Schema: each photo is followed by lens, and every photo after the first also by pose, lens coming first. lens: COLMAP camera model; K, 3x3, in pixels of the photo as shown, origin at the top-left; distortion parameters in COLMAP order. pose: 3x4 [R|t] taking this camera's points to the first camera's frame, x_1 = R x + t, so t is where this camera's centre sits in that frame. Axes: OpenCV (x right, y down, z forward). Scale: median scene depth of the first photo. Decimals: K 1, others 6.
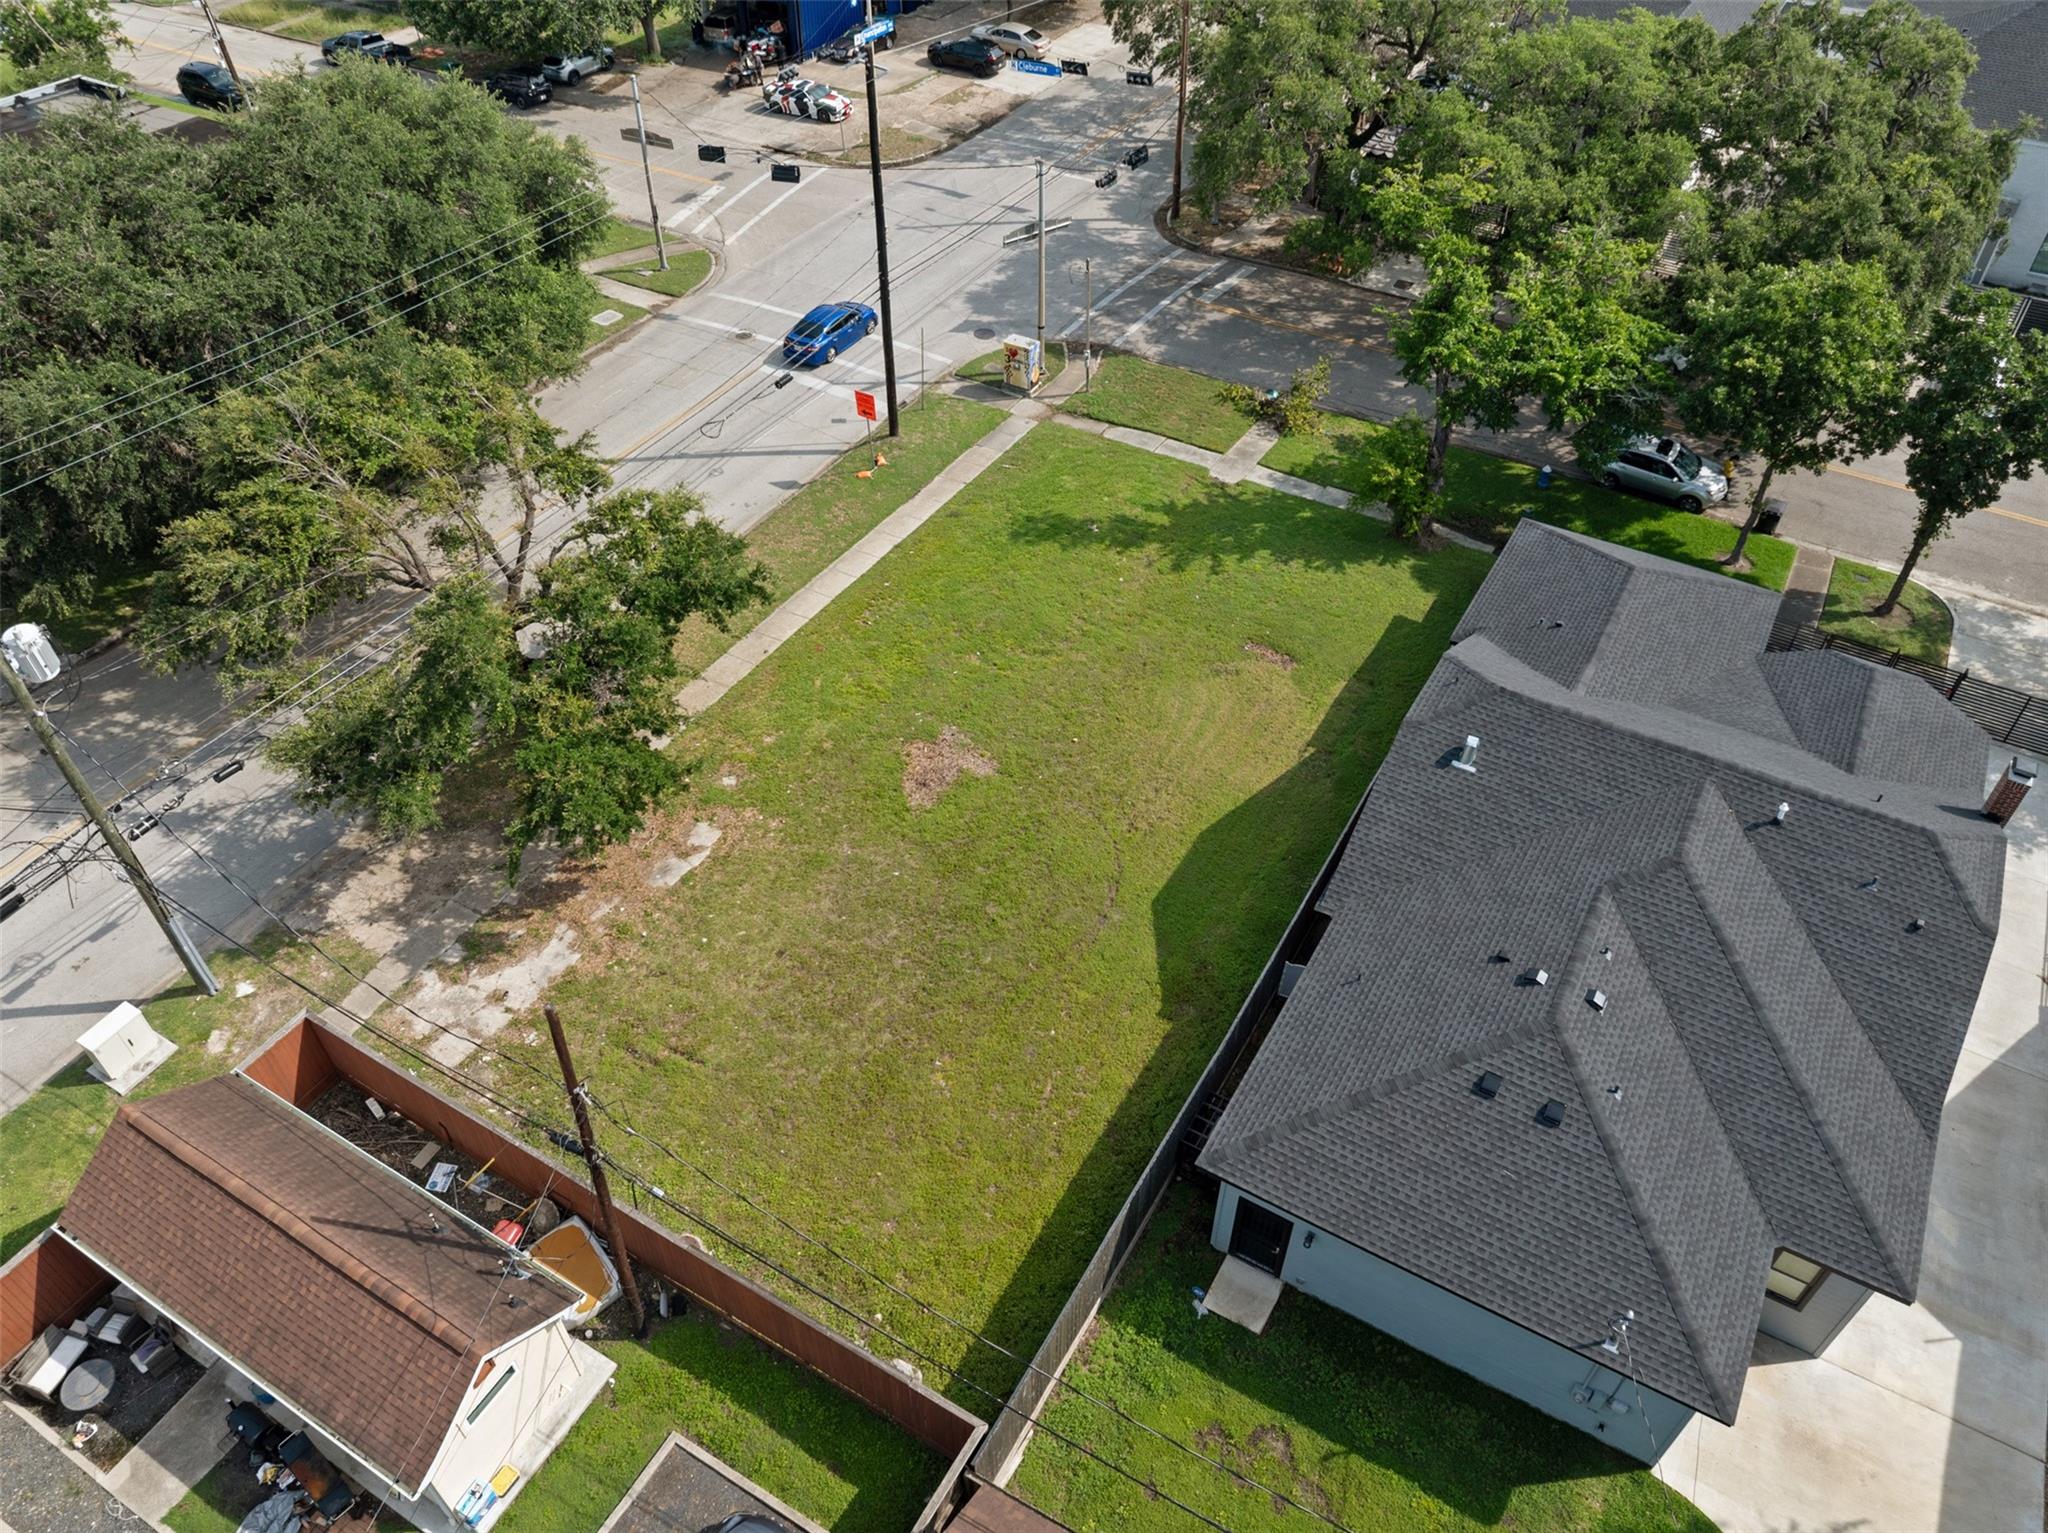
lens RADIAL K [[1446.0, 0, 1021.4], [0, 1446.0, 748.1], [0, 0, 1]] dist [-0.049150, 0.018046]
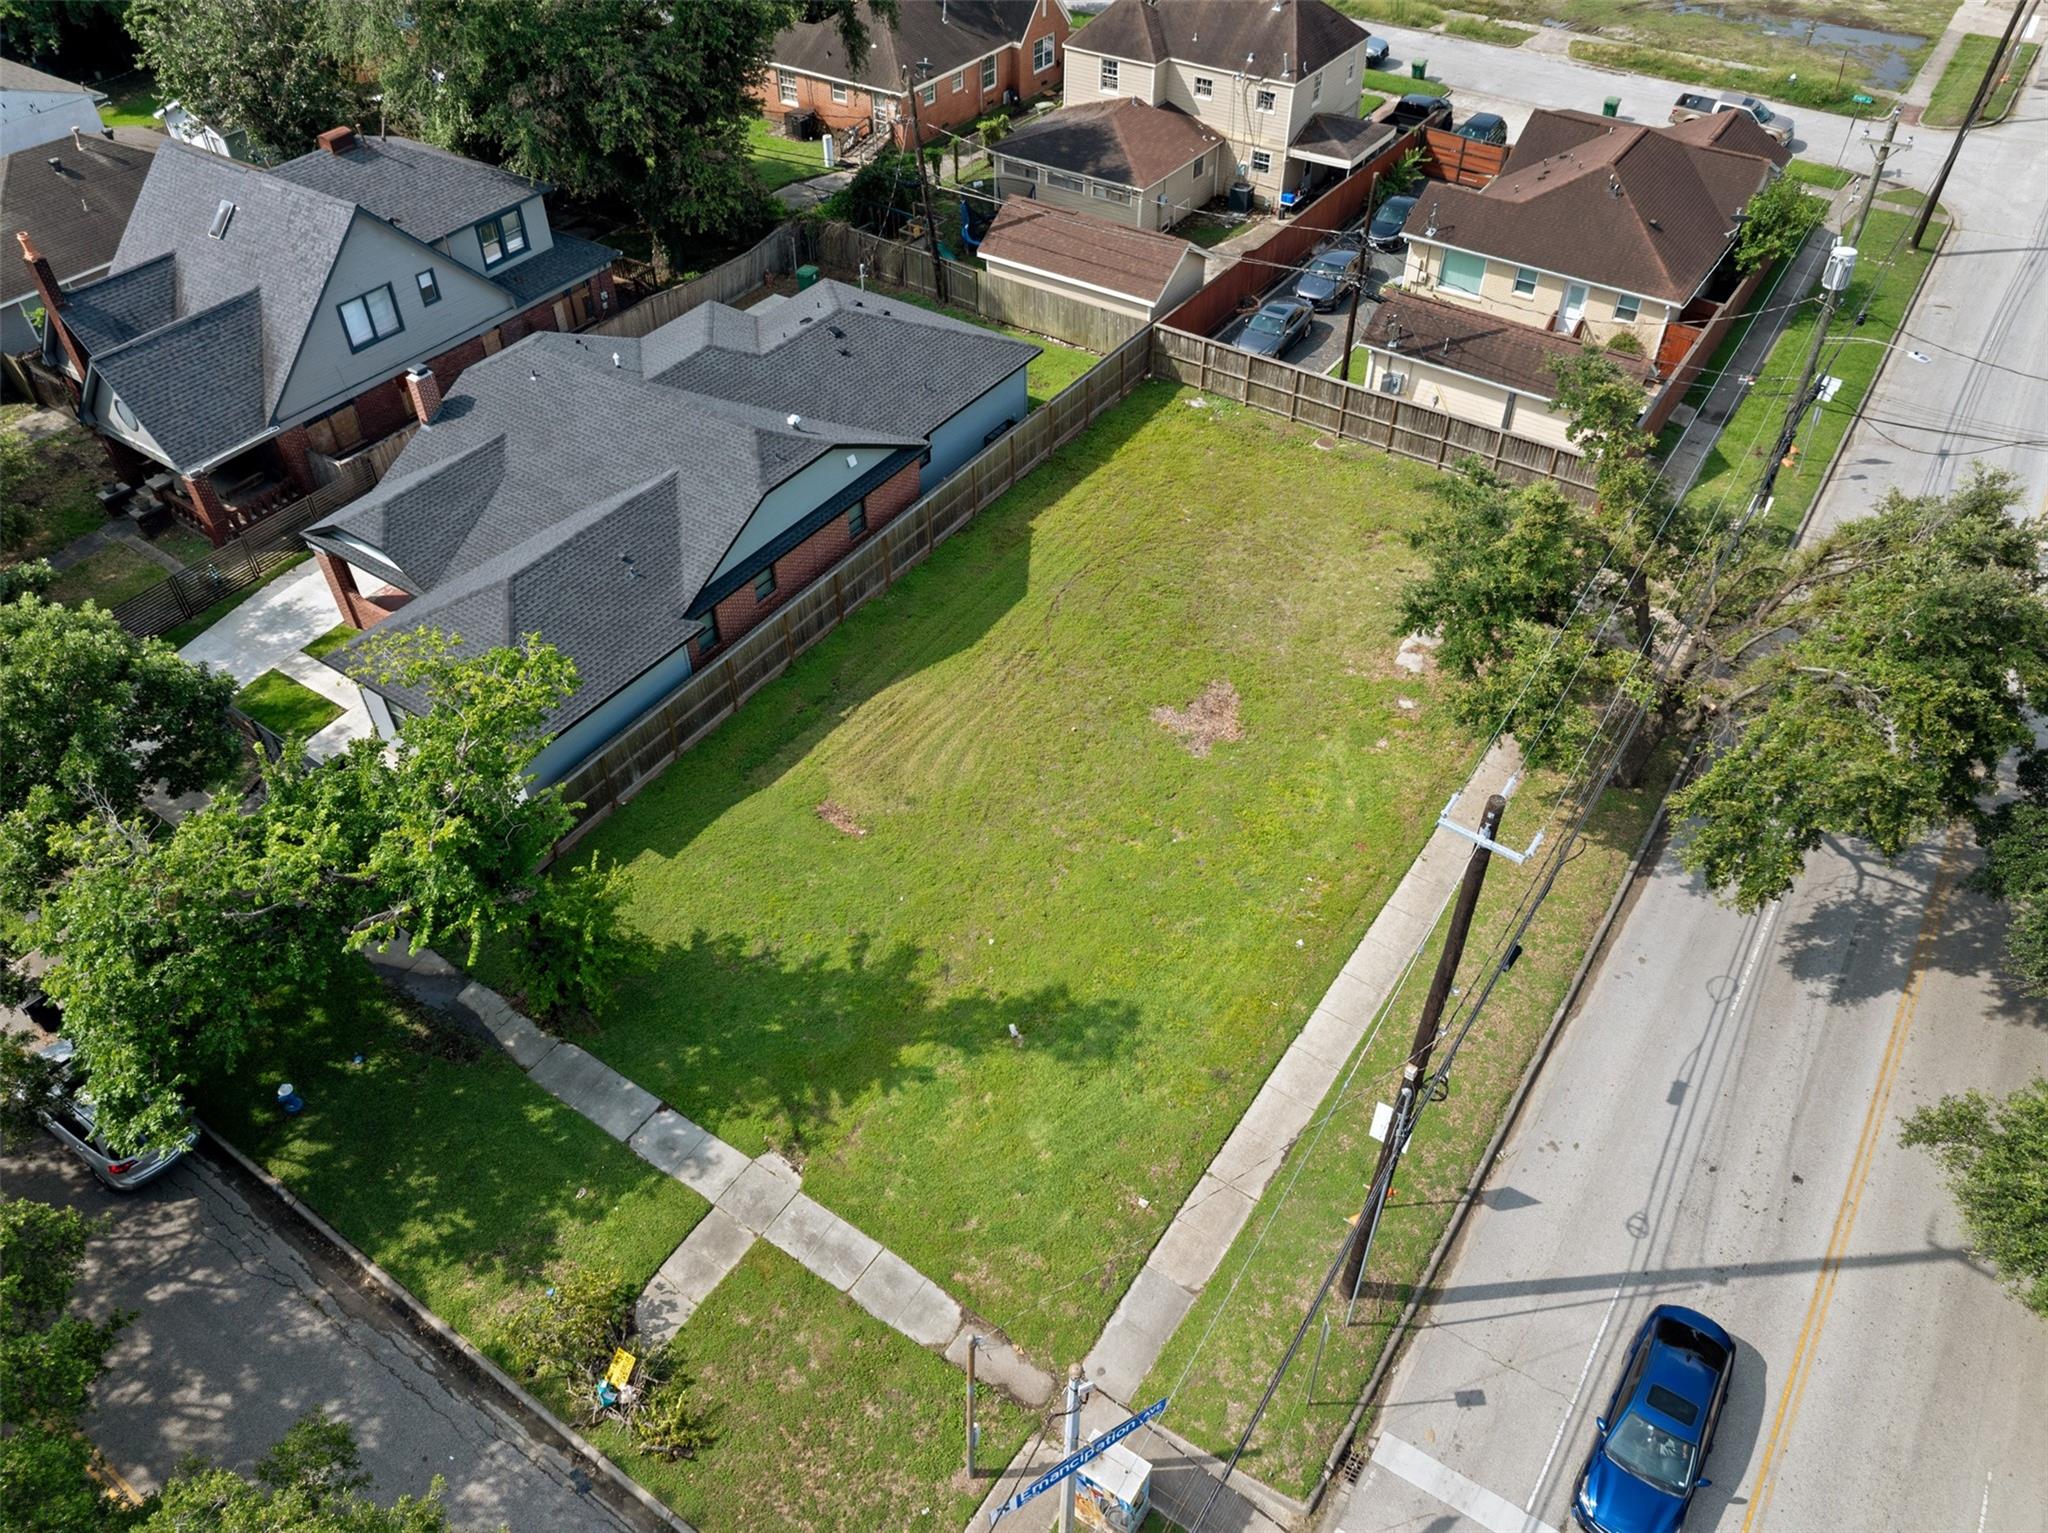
lens RADIAL K [[1446.0, 0, 1012.5], [0, 1446.0, 777.1], [0, 0, 1]] dist [-0.049150, 0.018046]
pose [[-0.997409, -0.047777, 0.053783, 0.025188], [0.050922, 0.059218, 0.996945, -1.049632], [-0.050816, 0.997101, -0.056631, 1.140092]]
